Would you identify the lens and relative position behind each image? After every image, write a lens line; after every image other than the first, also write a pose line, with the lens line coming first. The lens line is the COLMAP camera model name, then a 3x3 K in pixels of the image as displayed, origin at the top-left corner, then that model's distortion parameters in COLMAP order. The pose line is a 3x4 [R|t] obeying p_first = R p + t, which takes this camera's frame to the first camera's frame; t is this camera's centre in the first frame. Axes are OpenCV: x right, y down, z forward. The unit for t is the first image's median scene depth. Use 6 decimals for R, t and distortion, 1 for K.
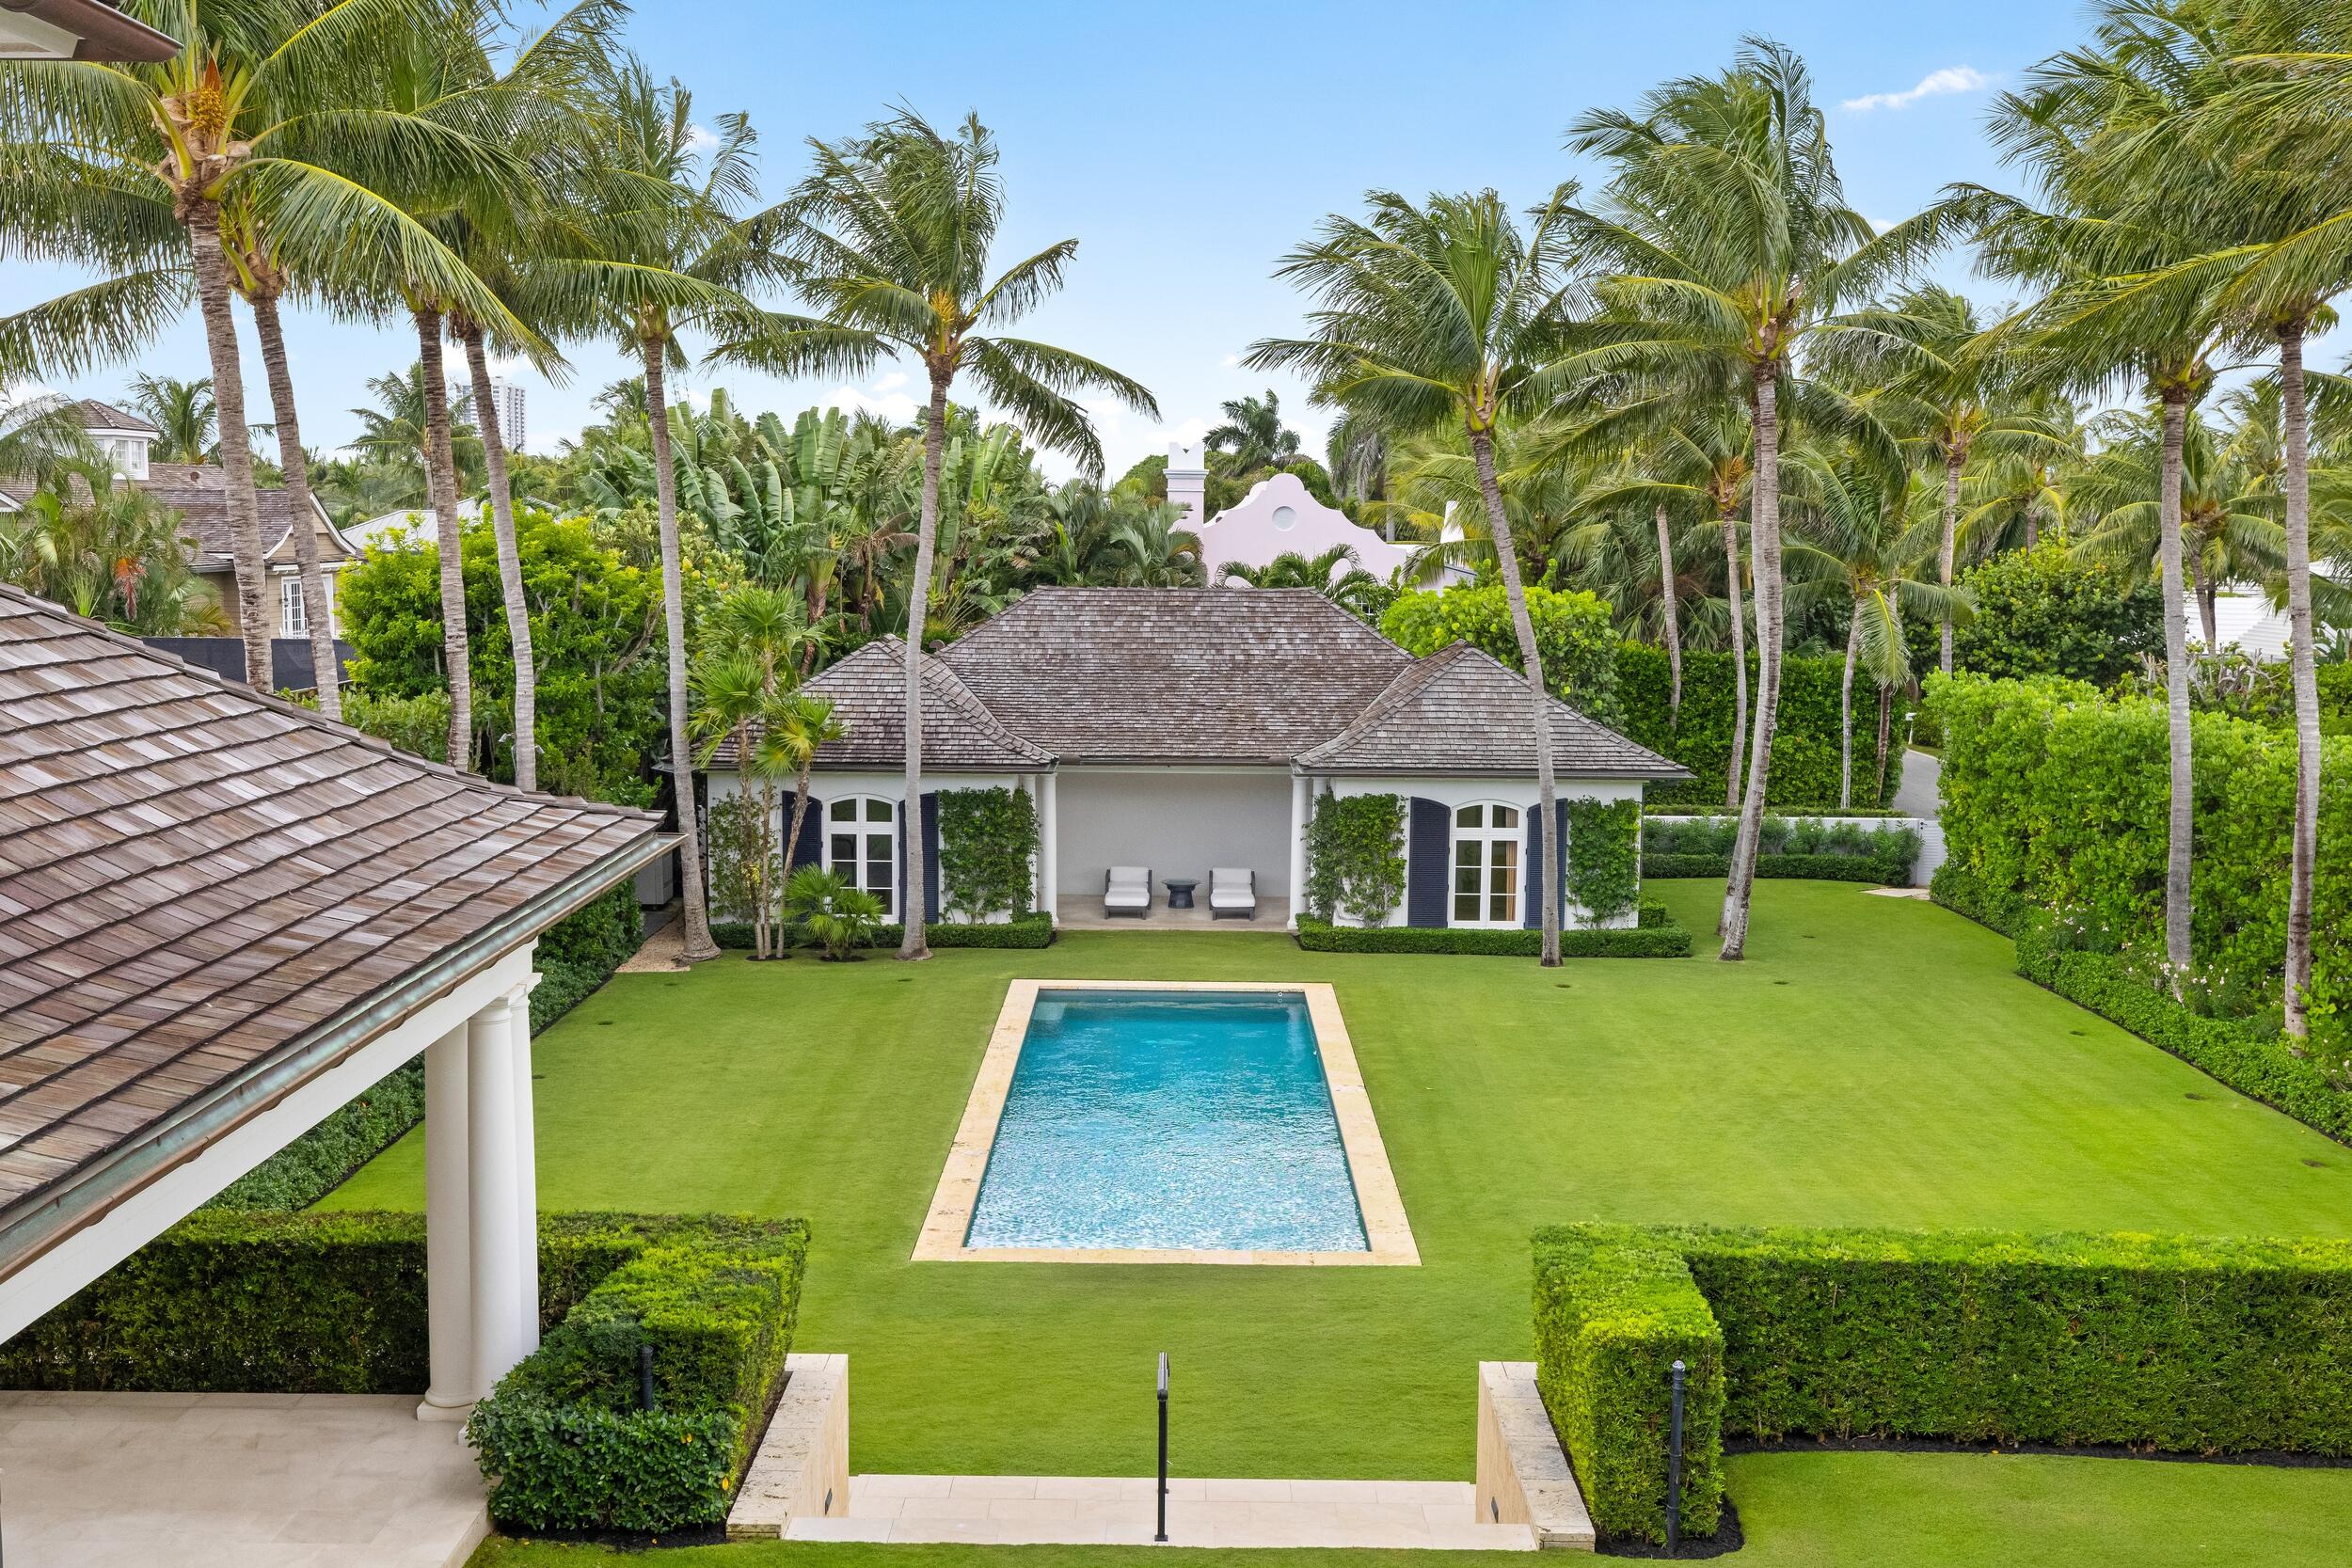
lens RADIAL K [[2368.8, 0, 1176.0], [0, 2368.8, 784.0], [0, 0, 1]] dist [-0.001255, 0.008018]
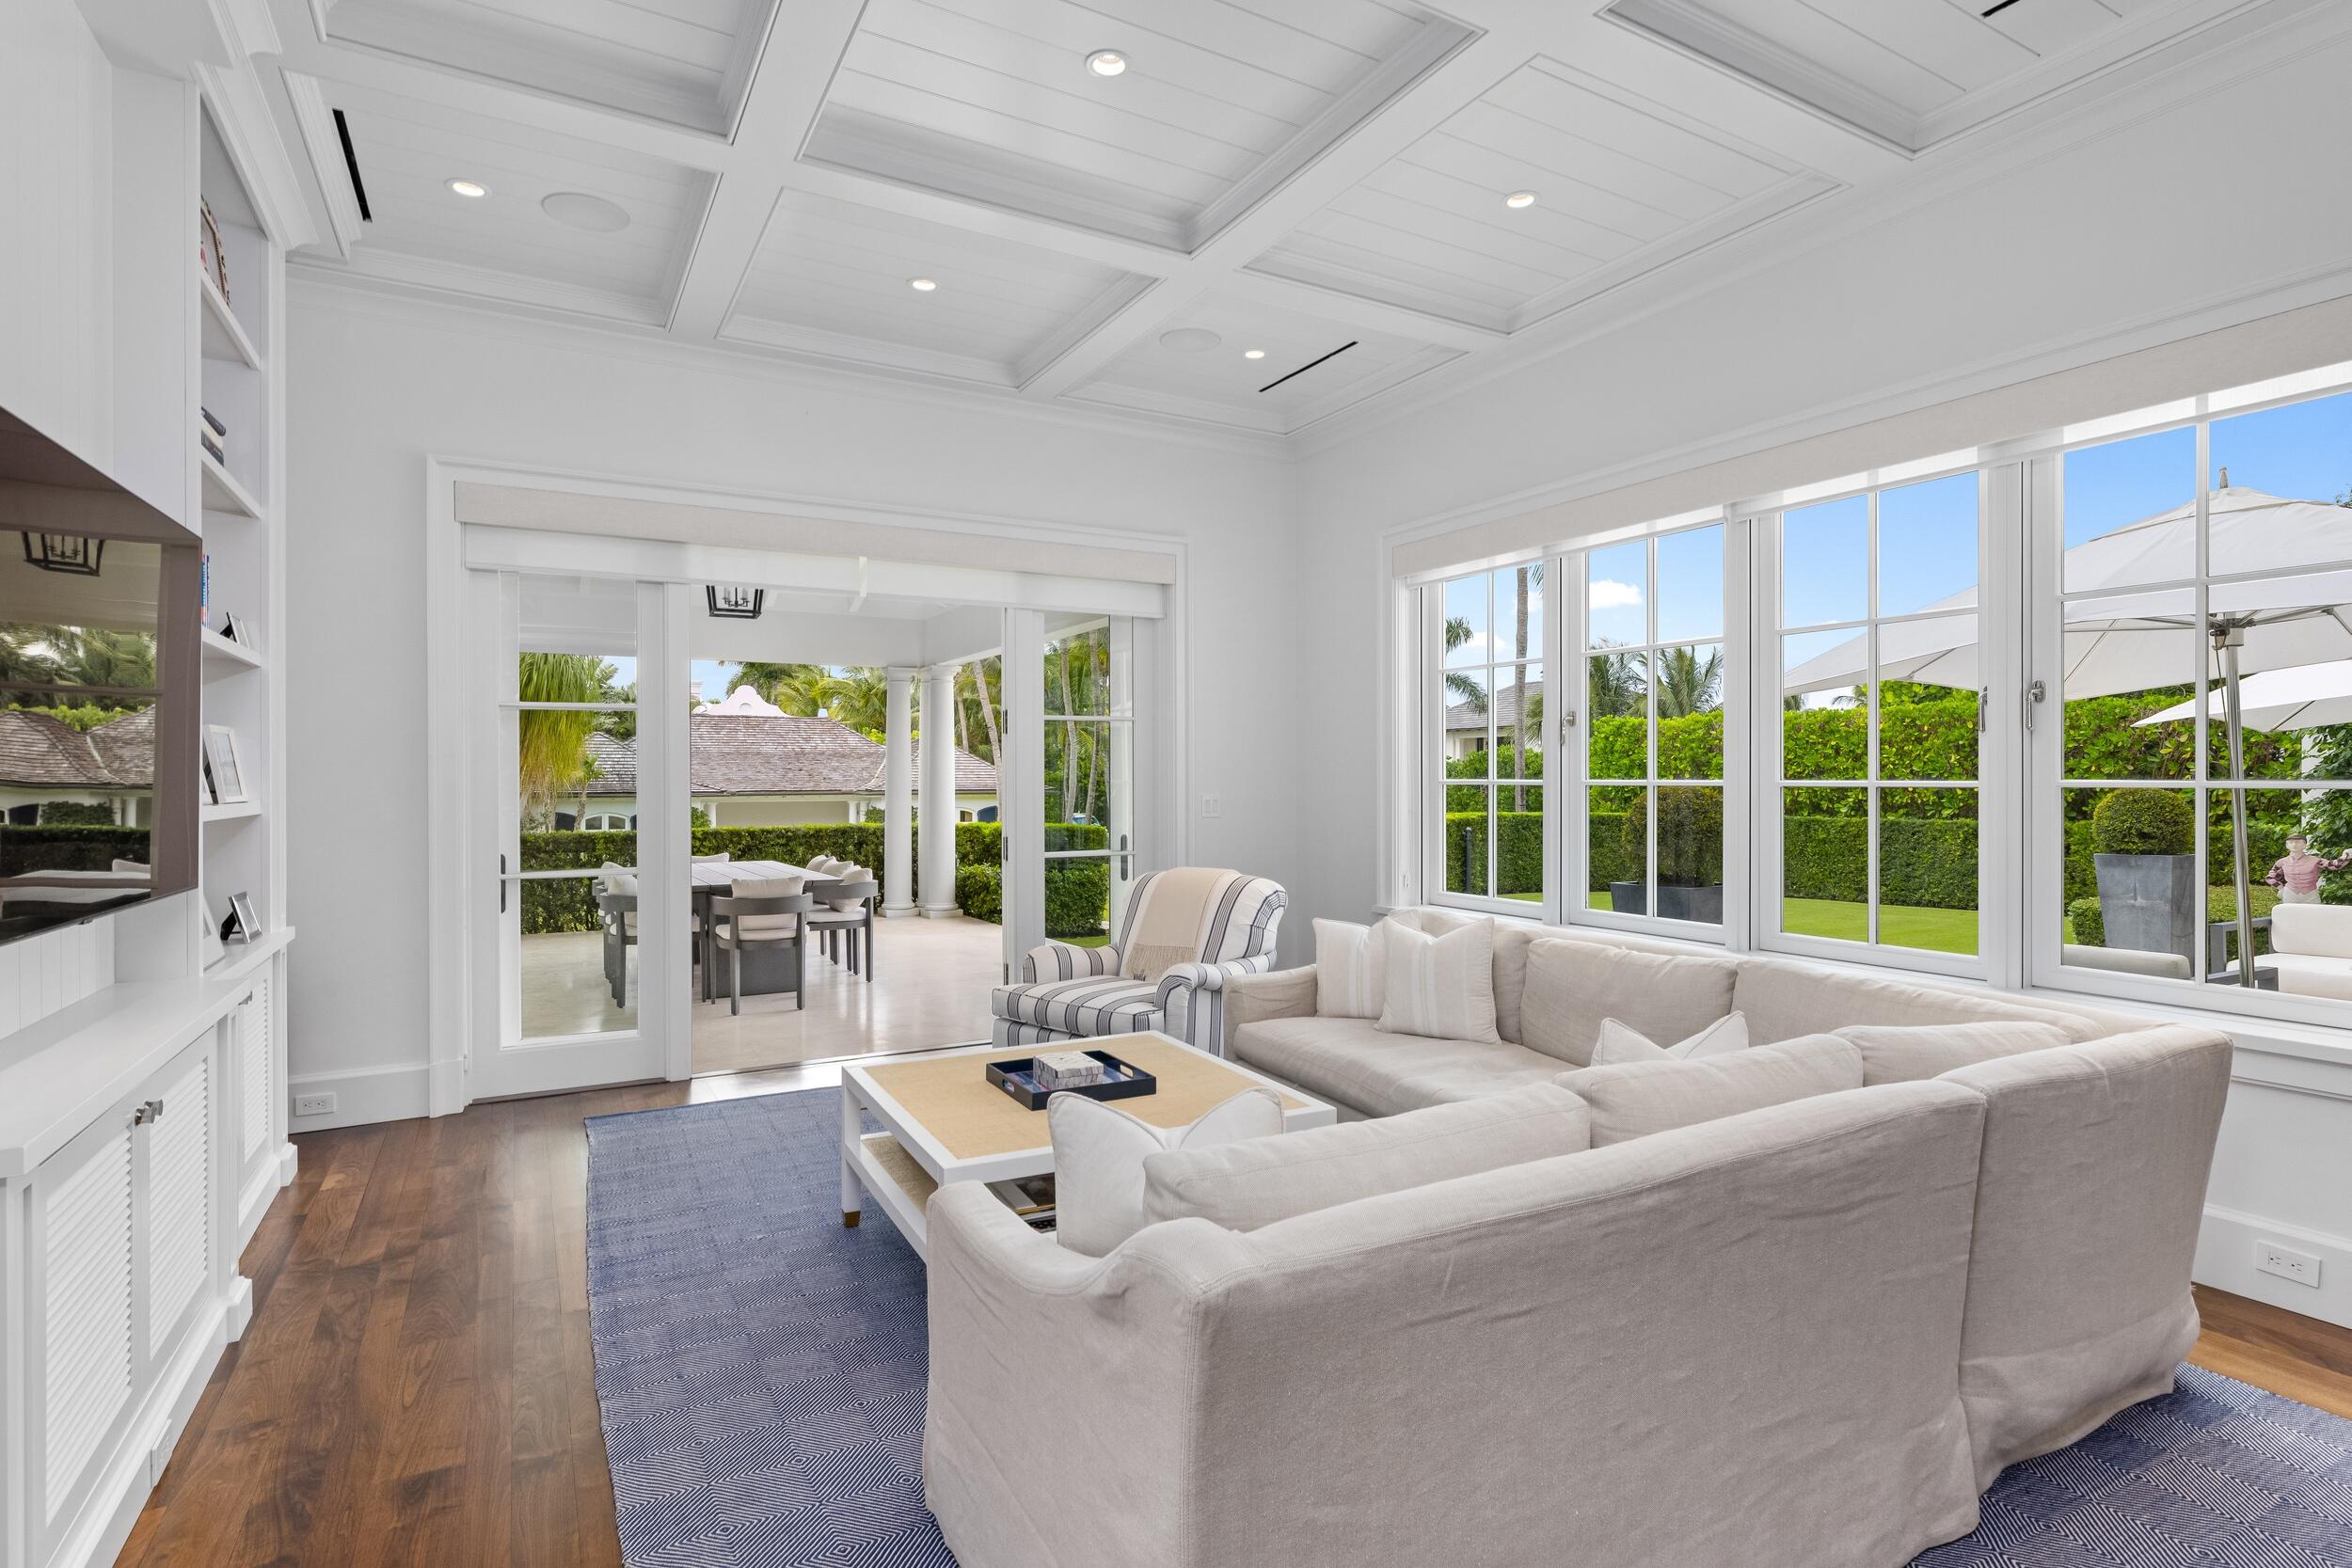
lens RADIAL K [[1180.1, 0, 1176.0], [0, 1180.1, 784.0], [0, 0, 1]] dist [-0.003460, -0.000190]
pose [[0.870414, -0.015095, 0.492088, -0.193305], [0.070044, 0.993159, -0.093430, 0.091875], [-0.487312, 0.115791, 0.865517, 0.057150]]
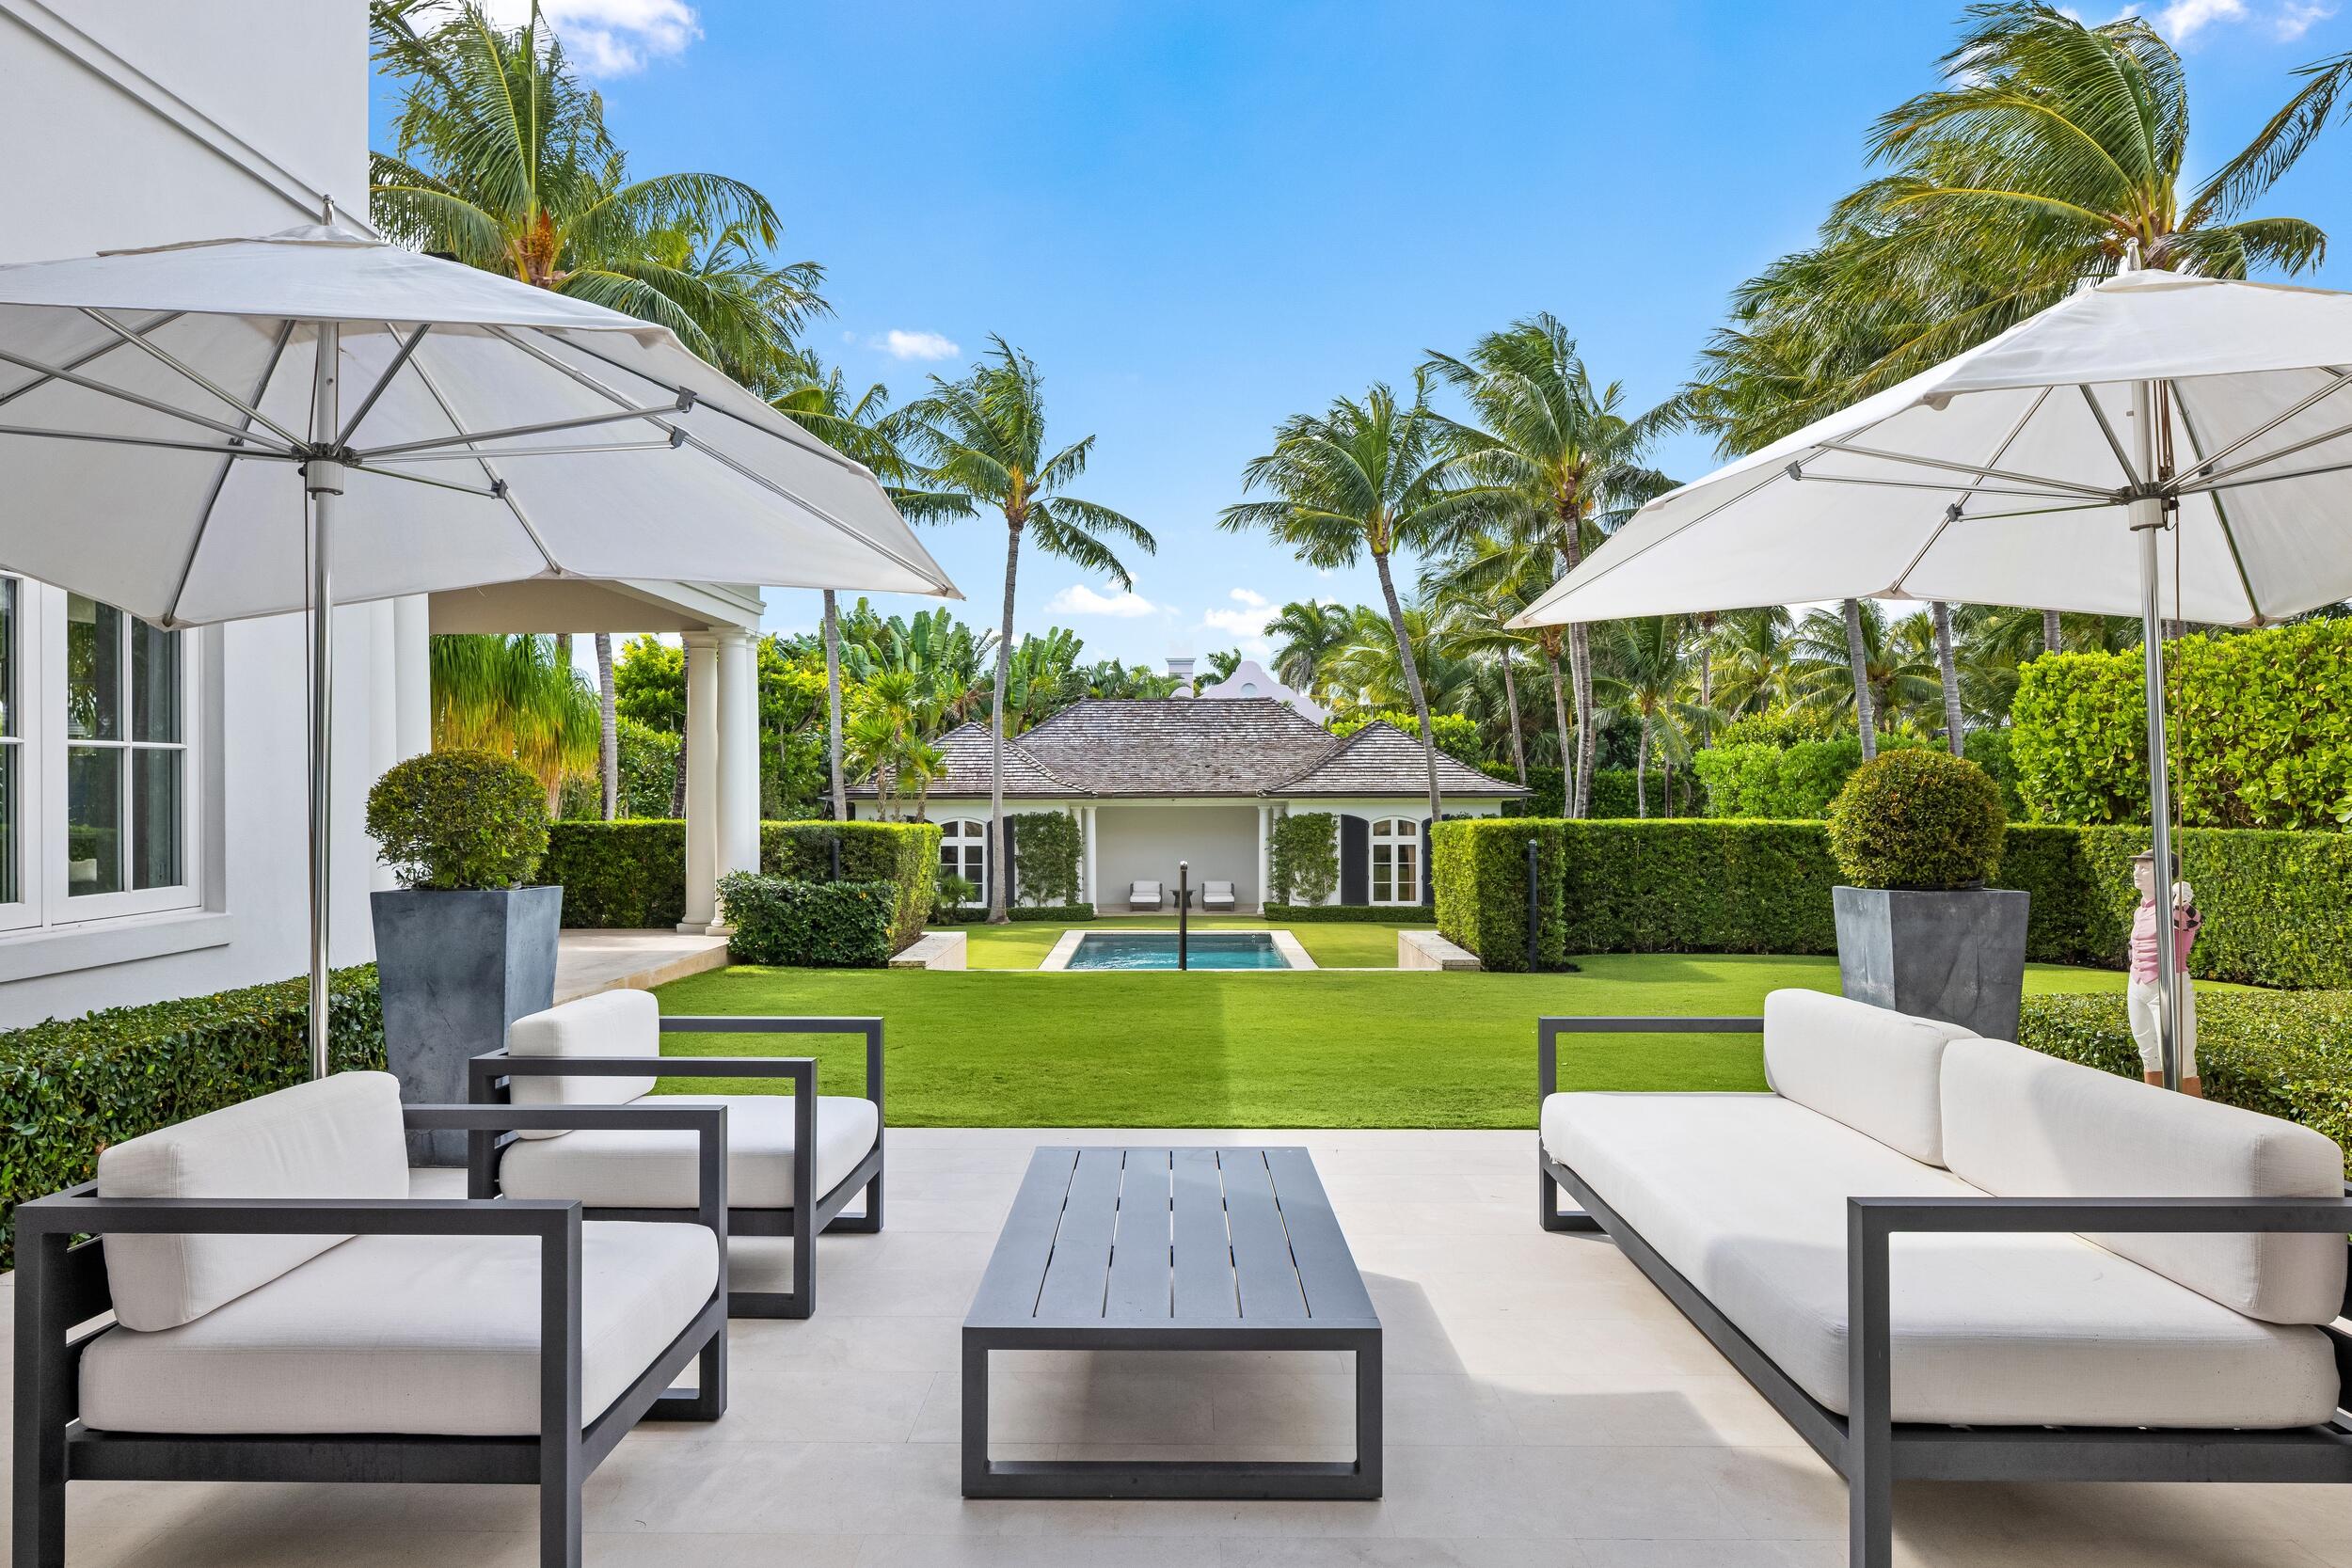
lens RADIAL K [[1665.0, 0, 1165.4], [0, 1665.0, 791.8], [0, 0, 1]] dist [-0.004013, 0.000359]
pose [[0.999915, -0.012542, -0.003699, -0.004163], [0.012036, 0.993353, -0.114475, 0.106411], [0.005110, 0.114420, 0.993419, -0.012169]]
